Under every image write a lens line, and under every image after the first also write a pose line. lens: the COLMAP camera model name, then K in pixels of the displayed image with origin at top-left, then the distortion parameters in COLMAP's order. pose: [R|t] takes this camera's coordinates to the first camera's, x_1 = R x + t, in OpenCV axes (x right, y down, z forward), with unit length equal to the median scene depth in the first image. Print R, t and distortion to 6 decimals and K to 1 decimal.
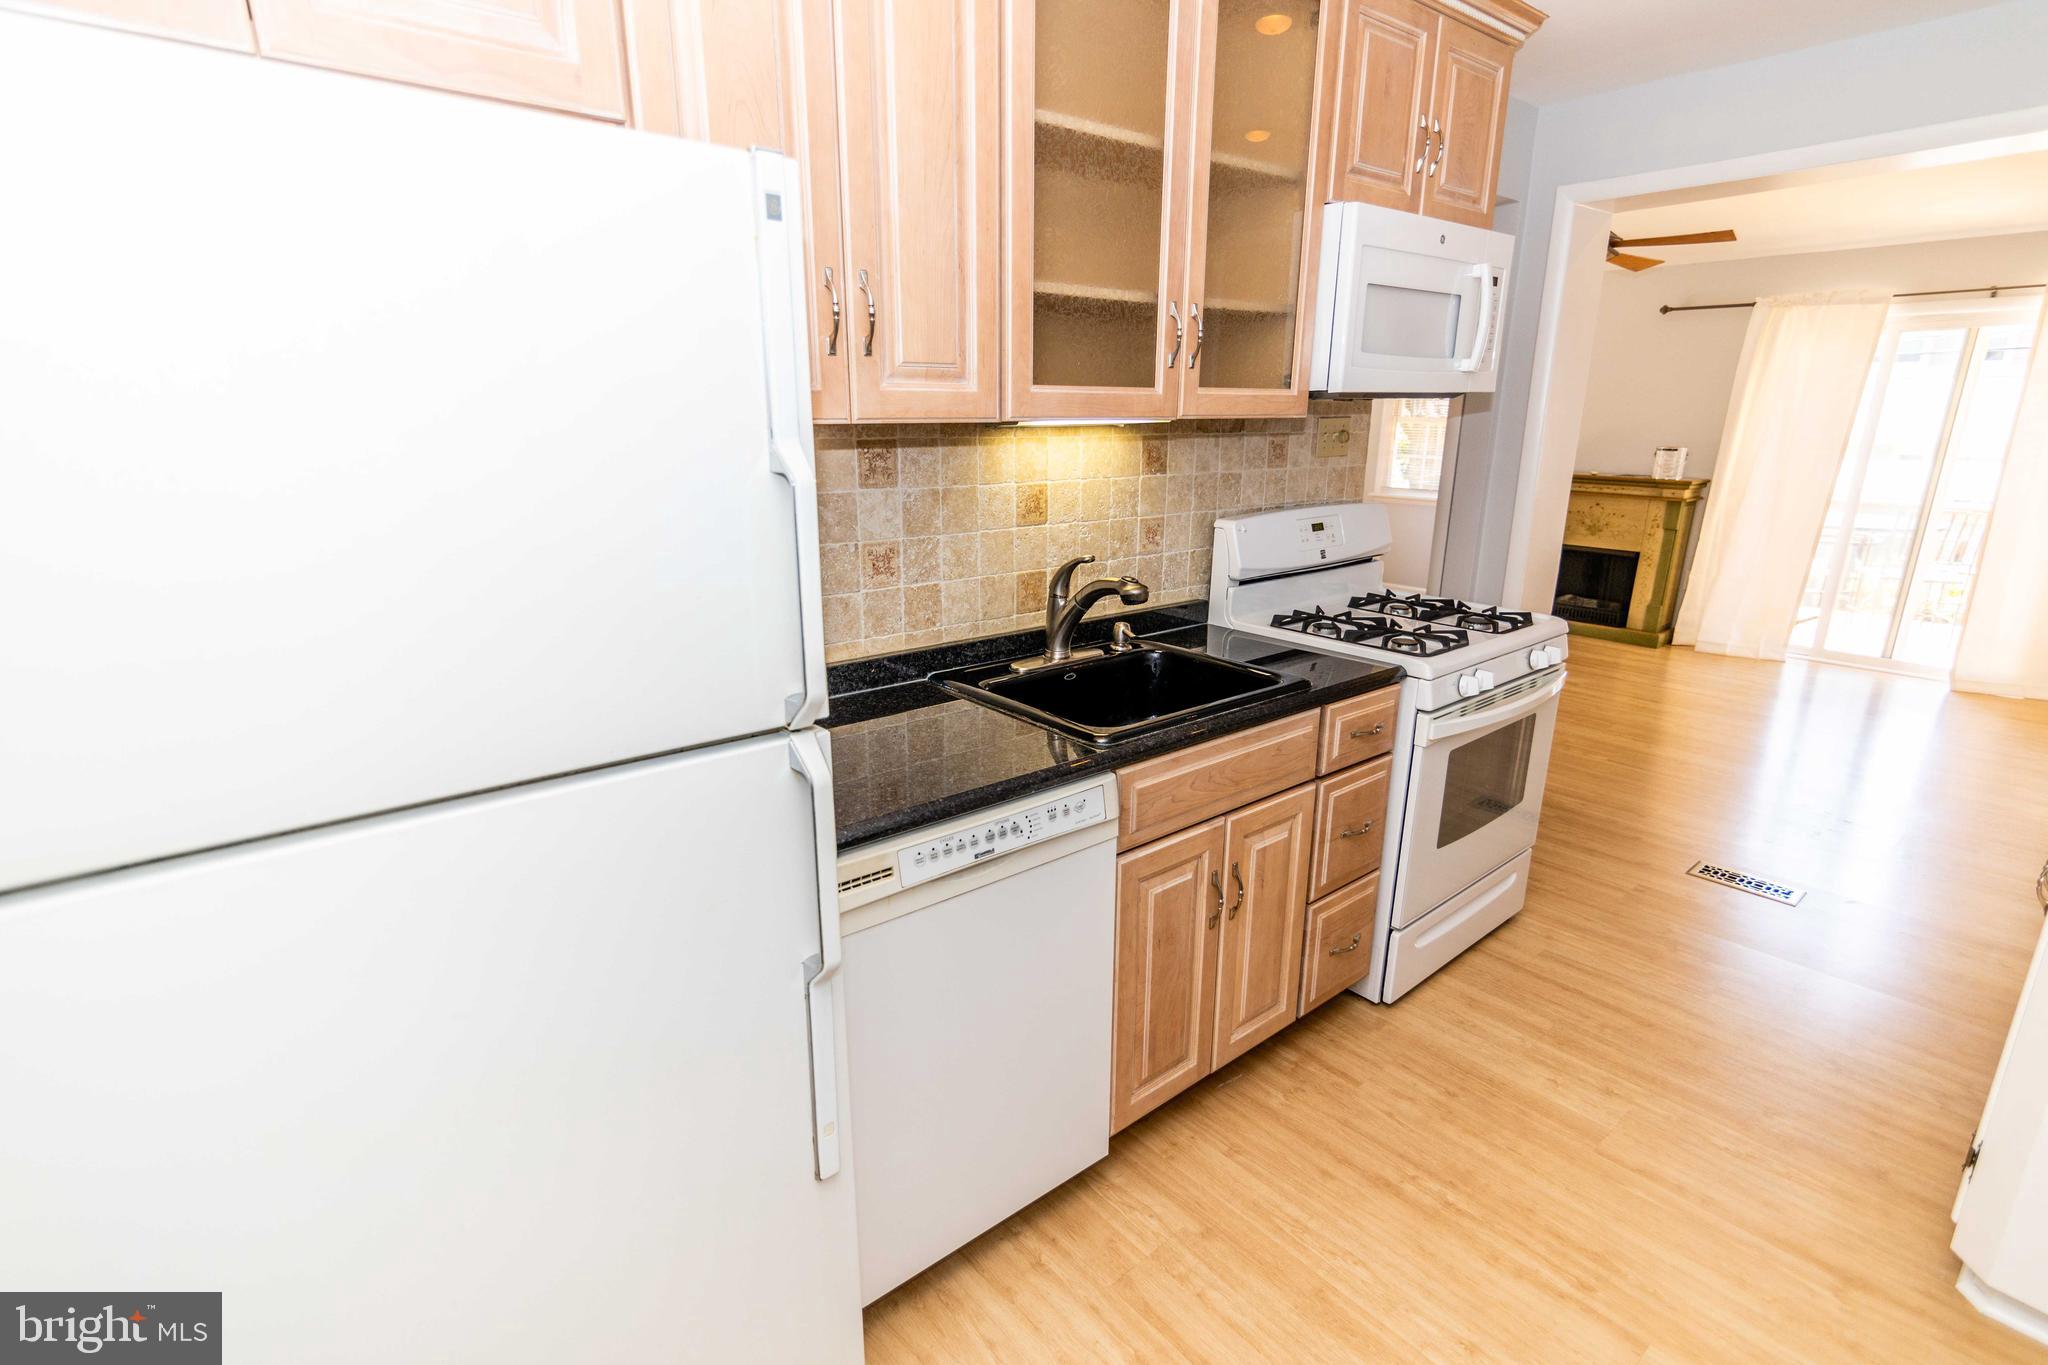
lens RADIAL K [[979.3, 0, 1026.8], [0, 979.3, 686.9], [0, 0, 1]] dist [-0.009044, 0.011597]
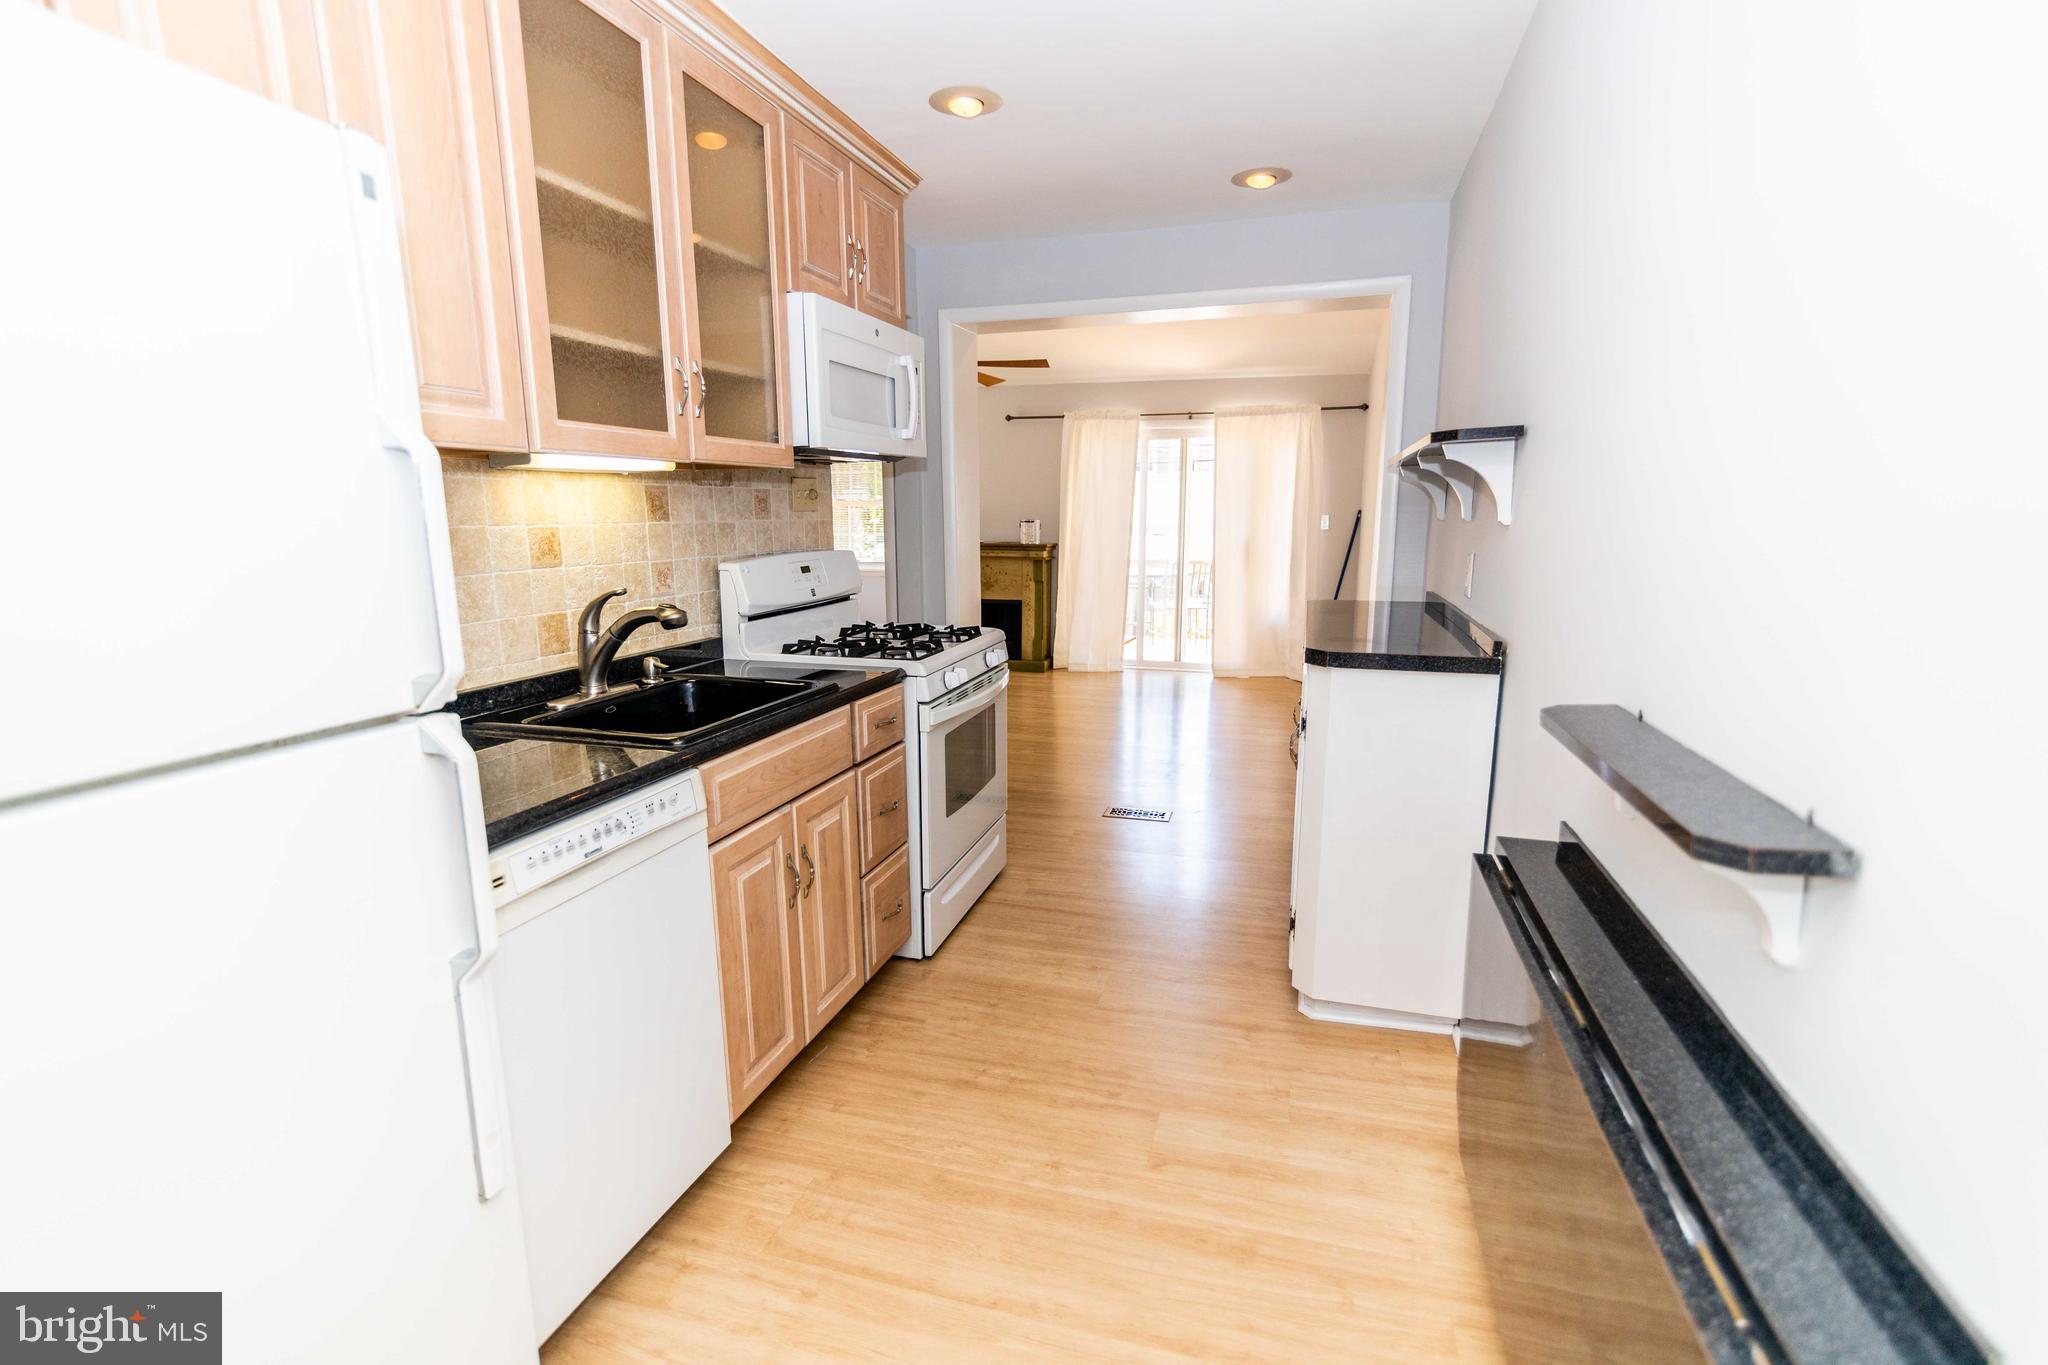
lens RADIAL K [[927.6, 0, 1030.6], [0, 927.6, 683.7], [0, 0, 1]] dist [-0.002818, 0.008551]
pose [[0.832255, -0.109209, 0.543531, -0.108011], [0.157912, 0.986491, -0.043585, 0.070212], [-0.531428, 0.122104, 0.838257, -0.048794]]
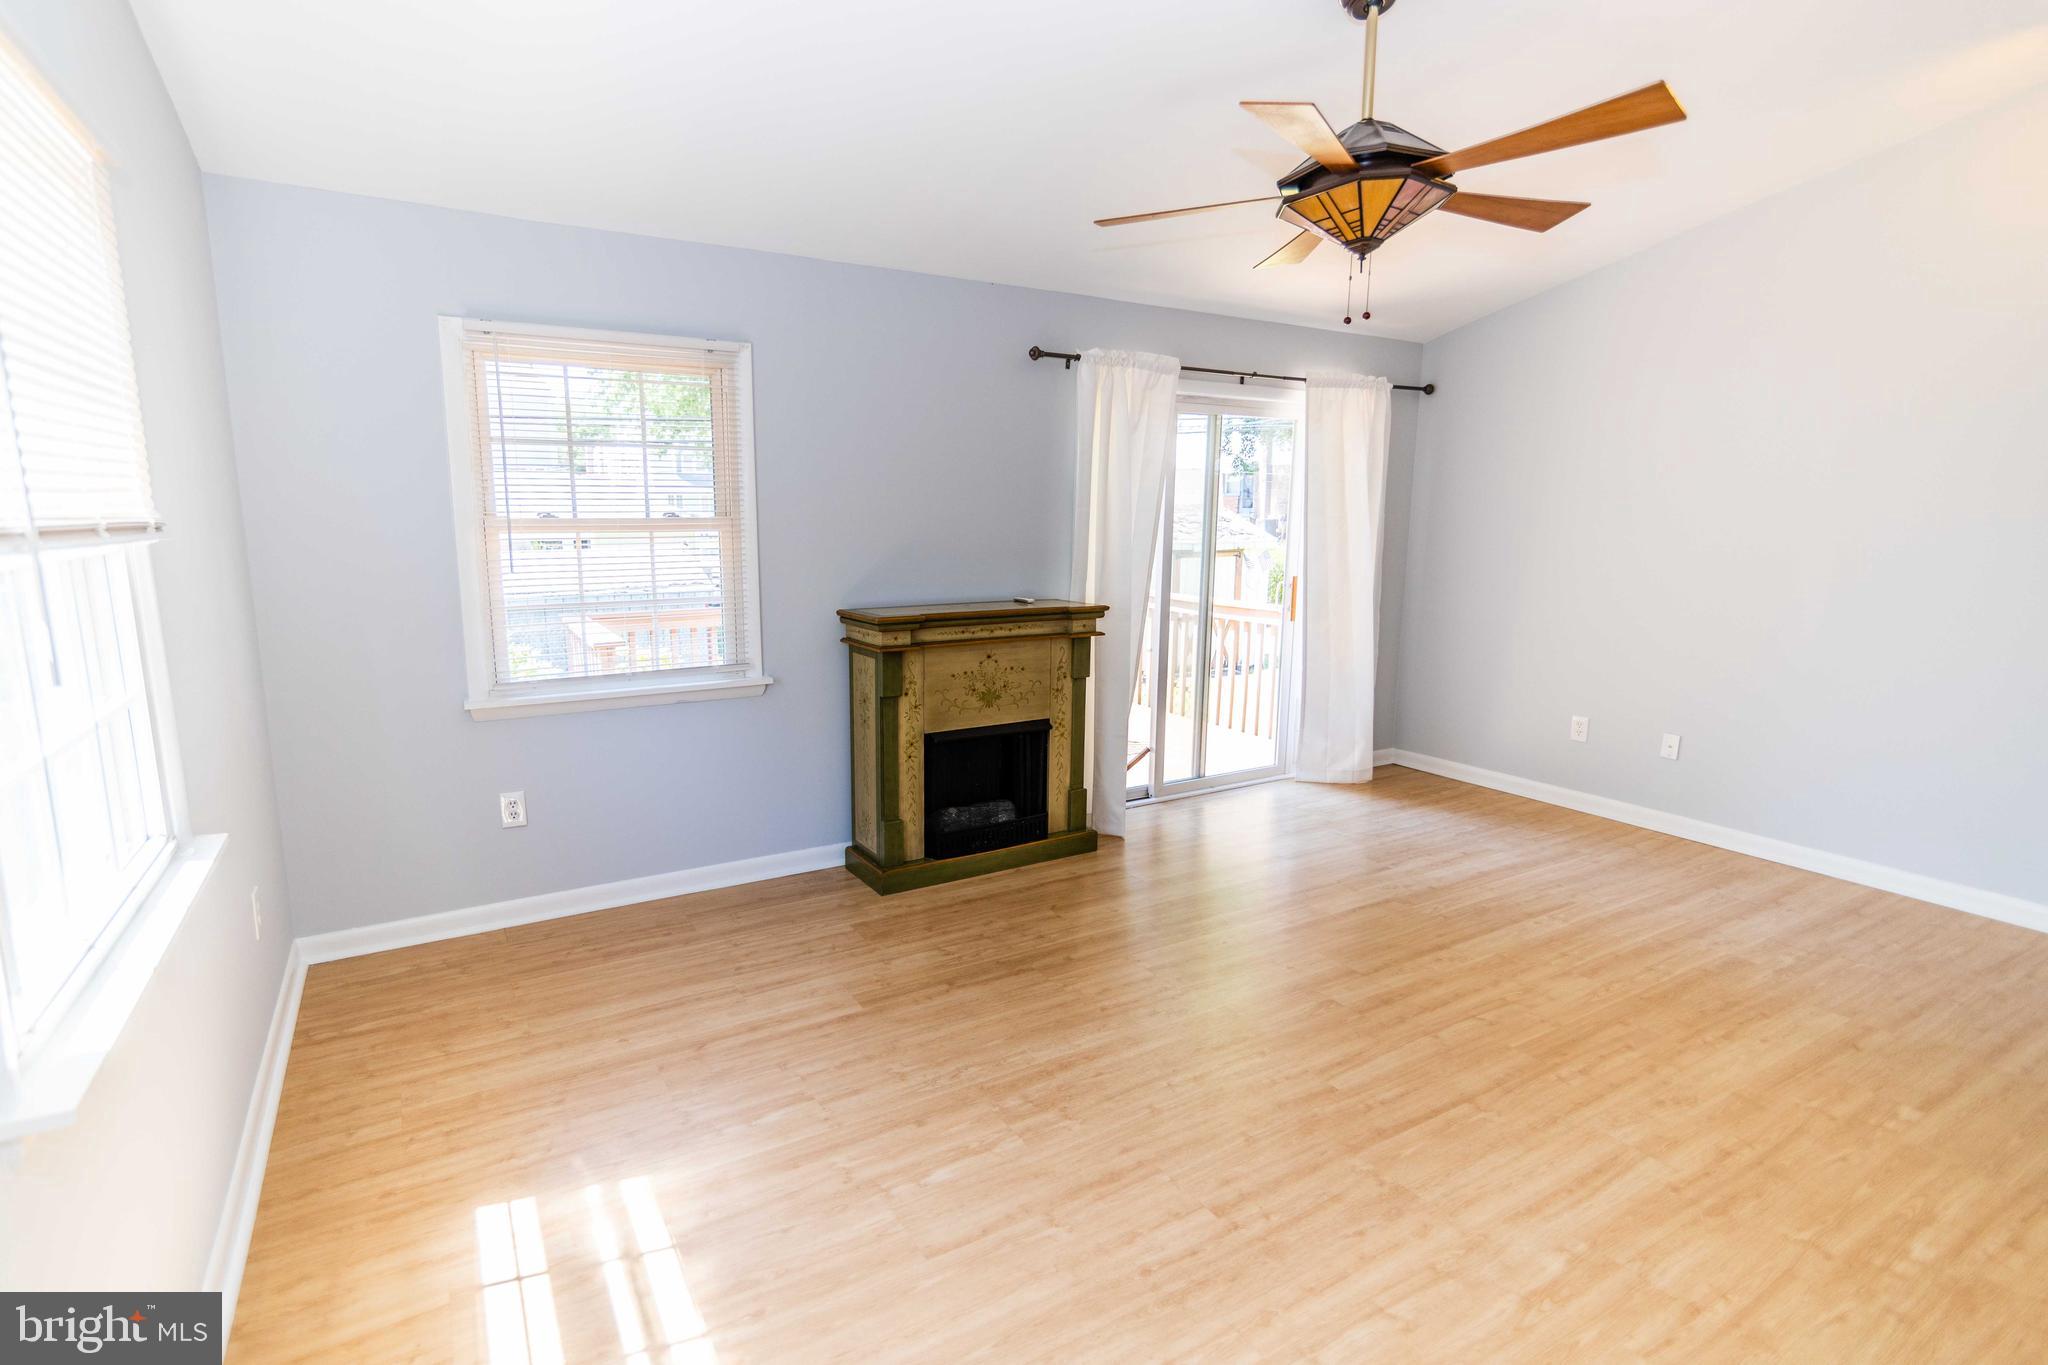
lens RADIAL K [[996.5, 0, 981.4], [0, 996.5, 682.9], [0, 0, 1]] dist [0.002030, 0.000451]
pose [[0.174390, -0.179801, 0.968122, -0.032157], [0.270474, 0.954116, 0.128478, -0.701000], [-0.946801, 0.239446, 0.215020, 2.445858]]
